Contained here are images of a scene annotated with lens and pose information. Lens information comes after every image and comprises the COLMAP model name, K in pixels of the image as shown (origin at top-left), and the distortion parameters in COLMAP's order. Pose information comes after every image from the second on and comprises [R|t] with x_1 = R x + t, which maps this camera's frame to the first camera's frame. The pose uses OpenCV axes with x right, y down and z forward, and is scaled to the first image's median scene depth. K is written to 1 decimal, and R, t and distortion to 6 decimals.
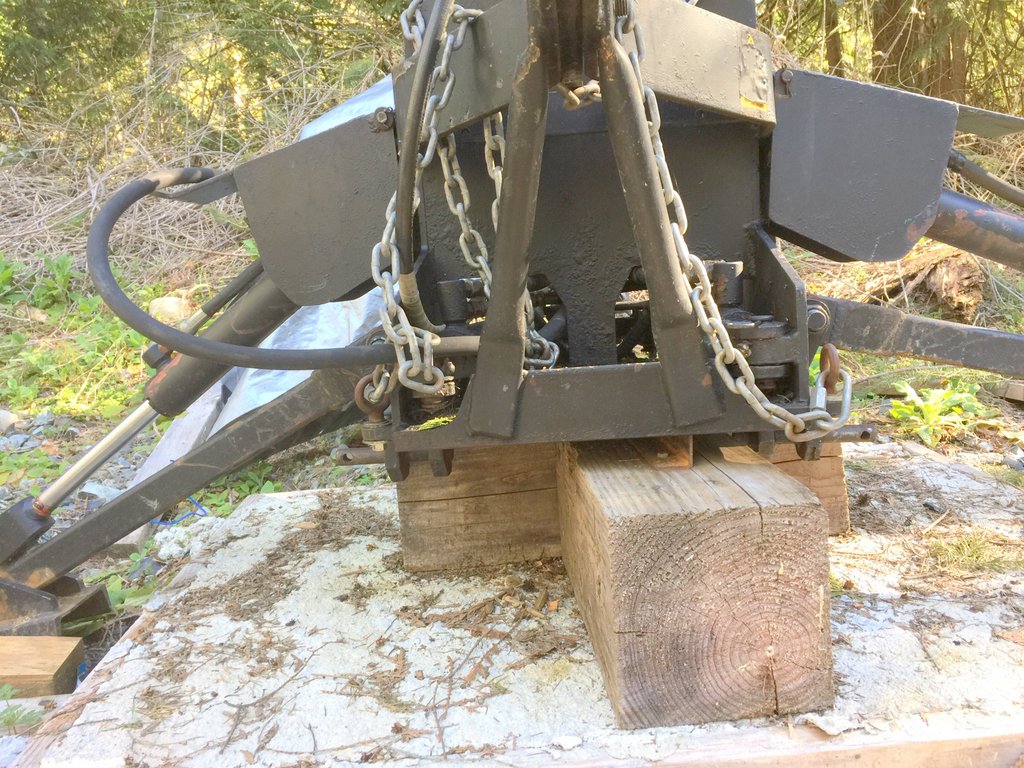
lens RADIAL K [[883.0, 0, 512.0], [0, 883.0, 384.0], [0, 0, 1]] dist [0.005516, -0.003468]
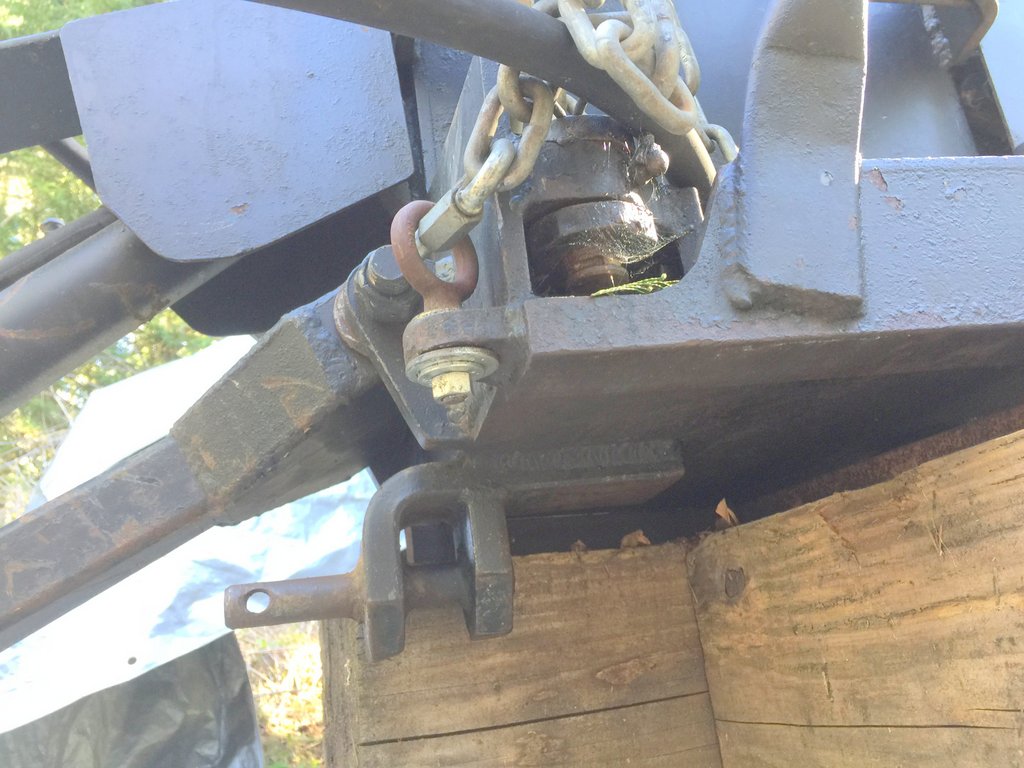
lens RADIAL K [[883.0, 0, 512.0], [0, 883.0, 384.0], [0, 0, 1]] dist [0.005516, -0.003468]
pose [[0.965707, 0.040278, 0.256490, -0.172563], [0.088563, 0.877540, -0.471254, 0.186032], [-0.244062, 0.477809, 0.843880, 0.562956]]
